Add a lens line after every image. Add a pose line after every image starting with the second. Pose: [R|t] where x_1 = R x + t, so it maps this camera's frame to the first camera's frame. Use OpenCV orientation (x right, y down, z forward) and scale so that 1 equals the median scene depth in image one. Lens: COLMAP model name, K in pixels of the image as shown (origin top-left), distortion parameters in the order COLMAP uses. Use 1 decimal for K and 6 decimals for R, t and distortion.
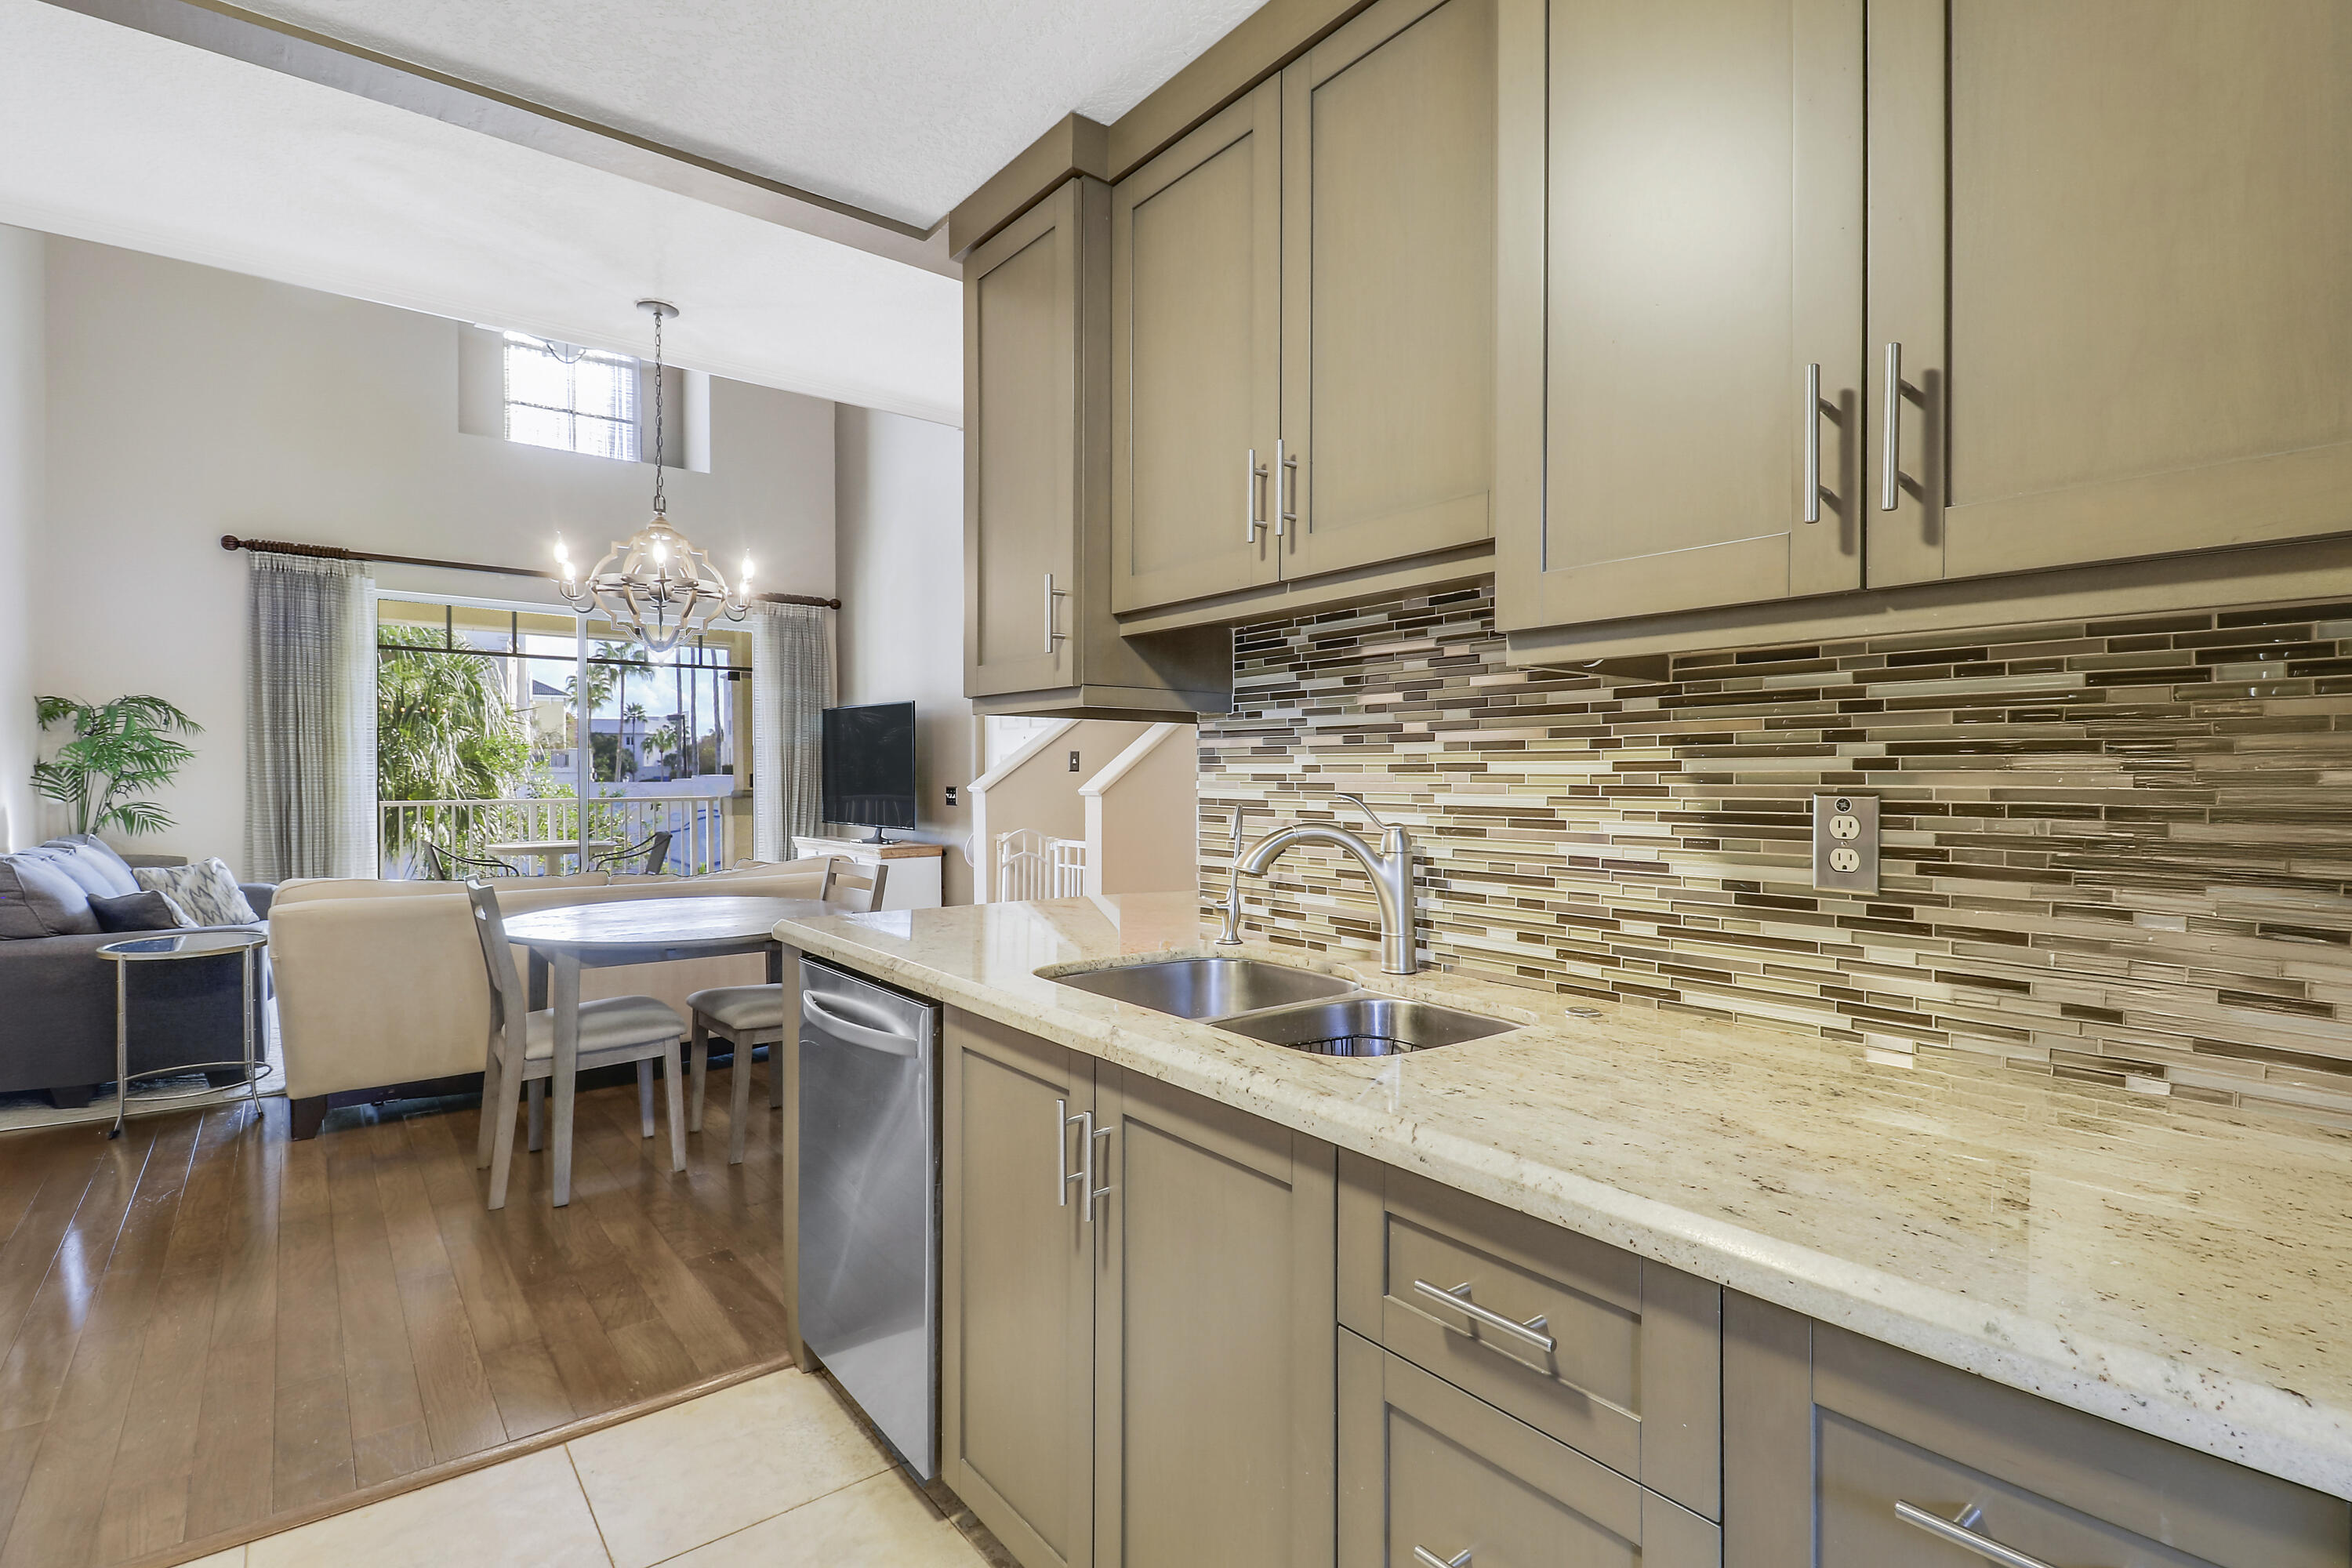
lens RADIAL K [[1123.0, 0, 1181.3], [0, 1123.0, 776.3], [0, 0, 1]] dist [0.010931, -0.016828]
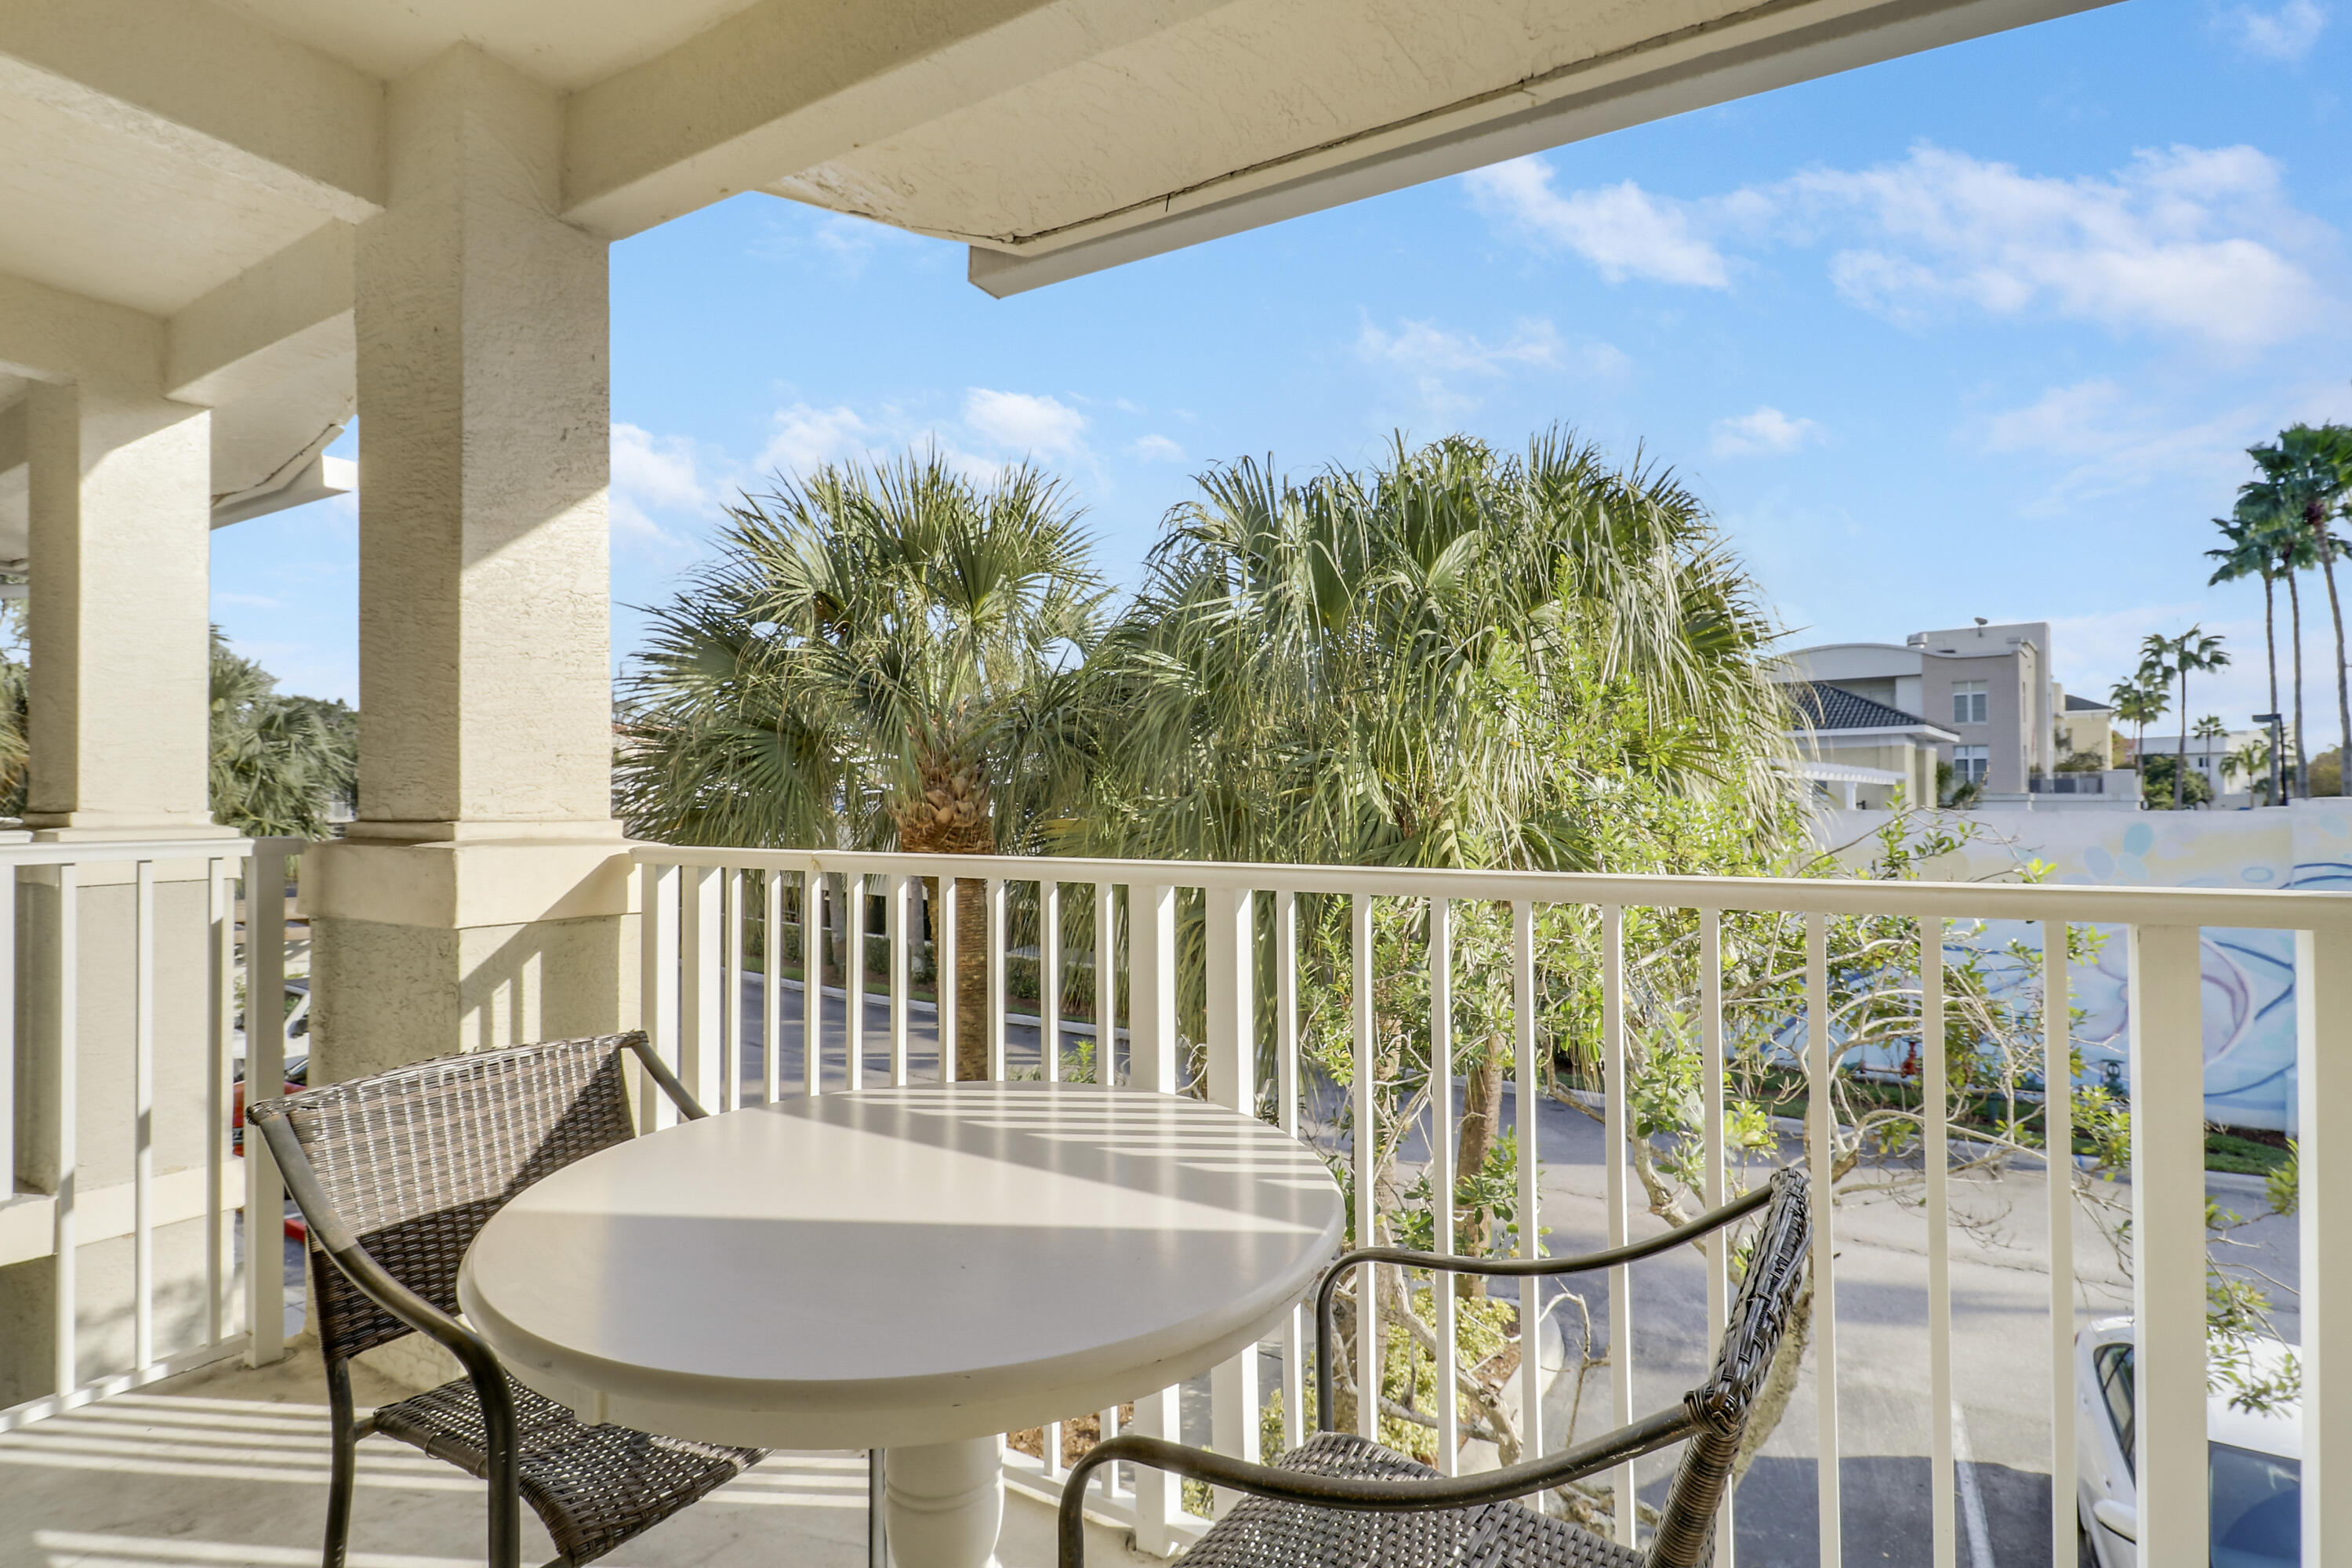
lens RADIAL K [[1123.4, 0, 1155.7], [0, 1123.4, 784.6], [0, 0, 1]] dist [-0.007844, -0.000892]
pose [[0.354254, -0.003789, -0.935142, -0.564328], [-0.012174, 0.999888, -0.008663, 0.010595], [0.935070, 0.014453, 0.354168, 1.322214]]
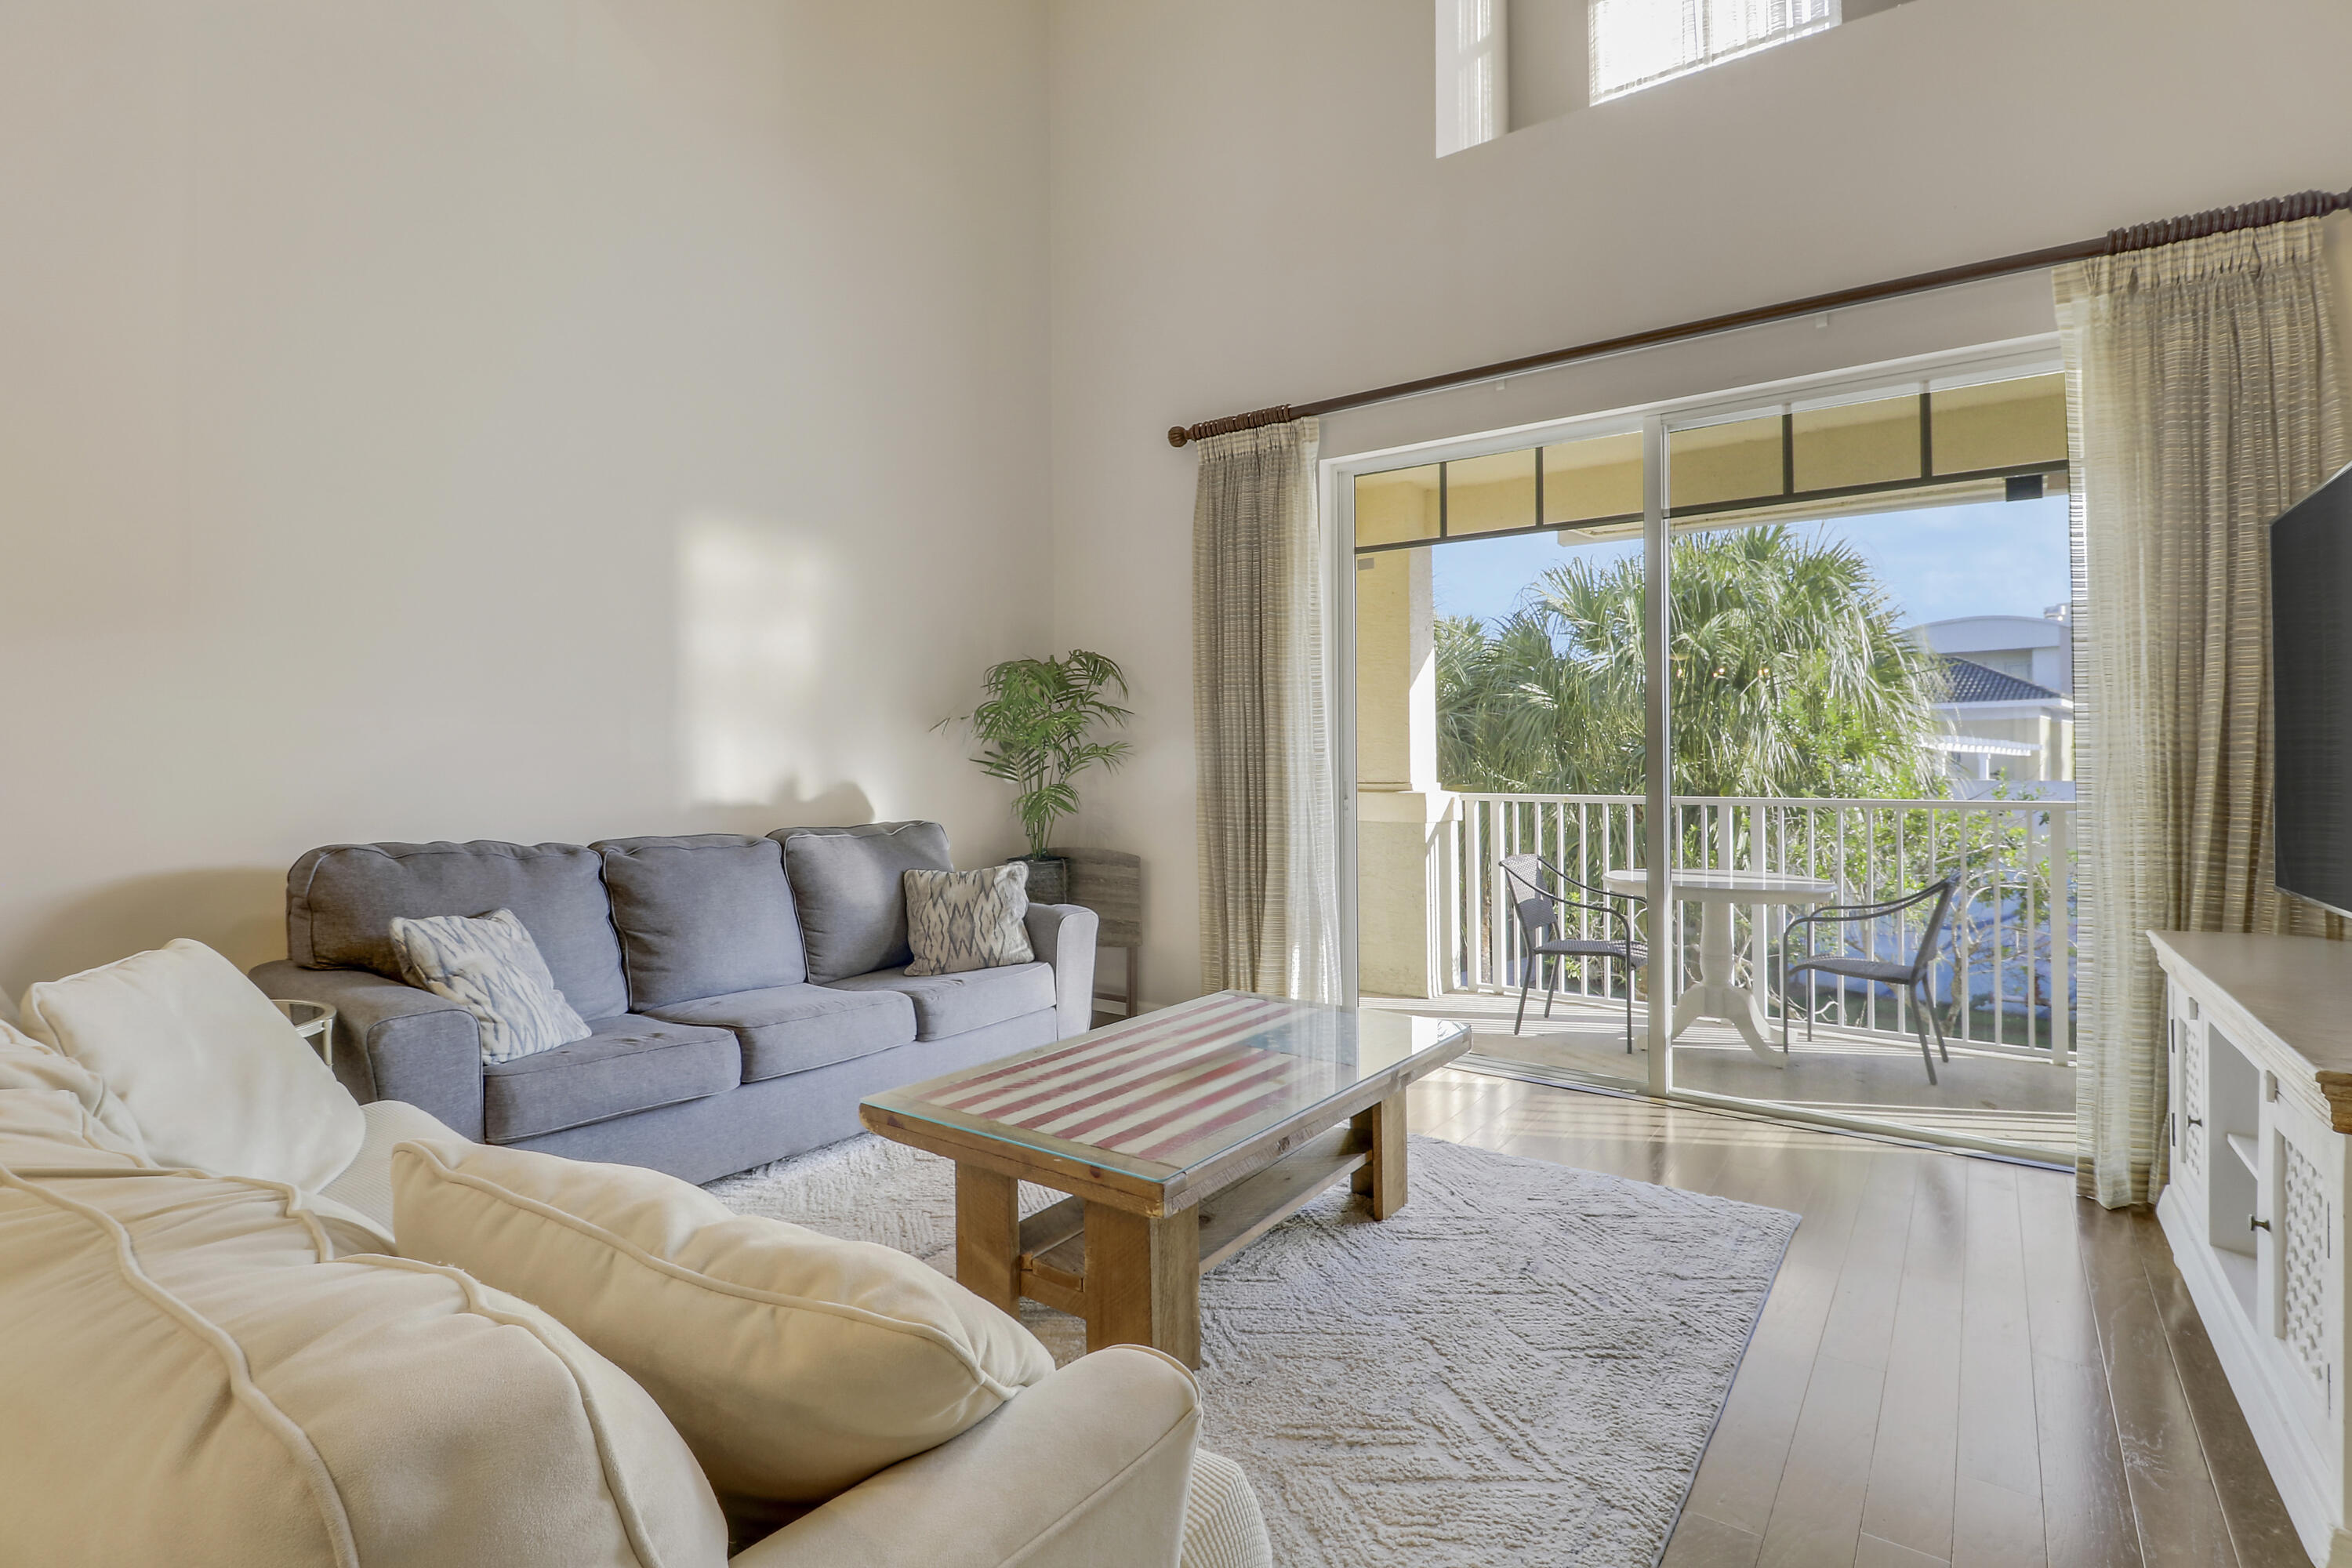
lens RADIAL K [[1123.0, 0, 1170.0], [0, 1123.0, 785.1], [0, 0, 1]] dist [0.010931, -0.016828]
pose [[0.284736, 0.010145, -0.958552, -0.135229], [-0.000837, 0.999946, 0.010335, 0.014226], [0.958606, -0.002140, 0.284729, 0.778656]]
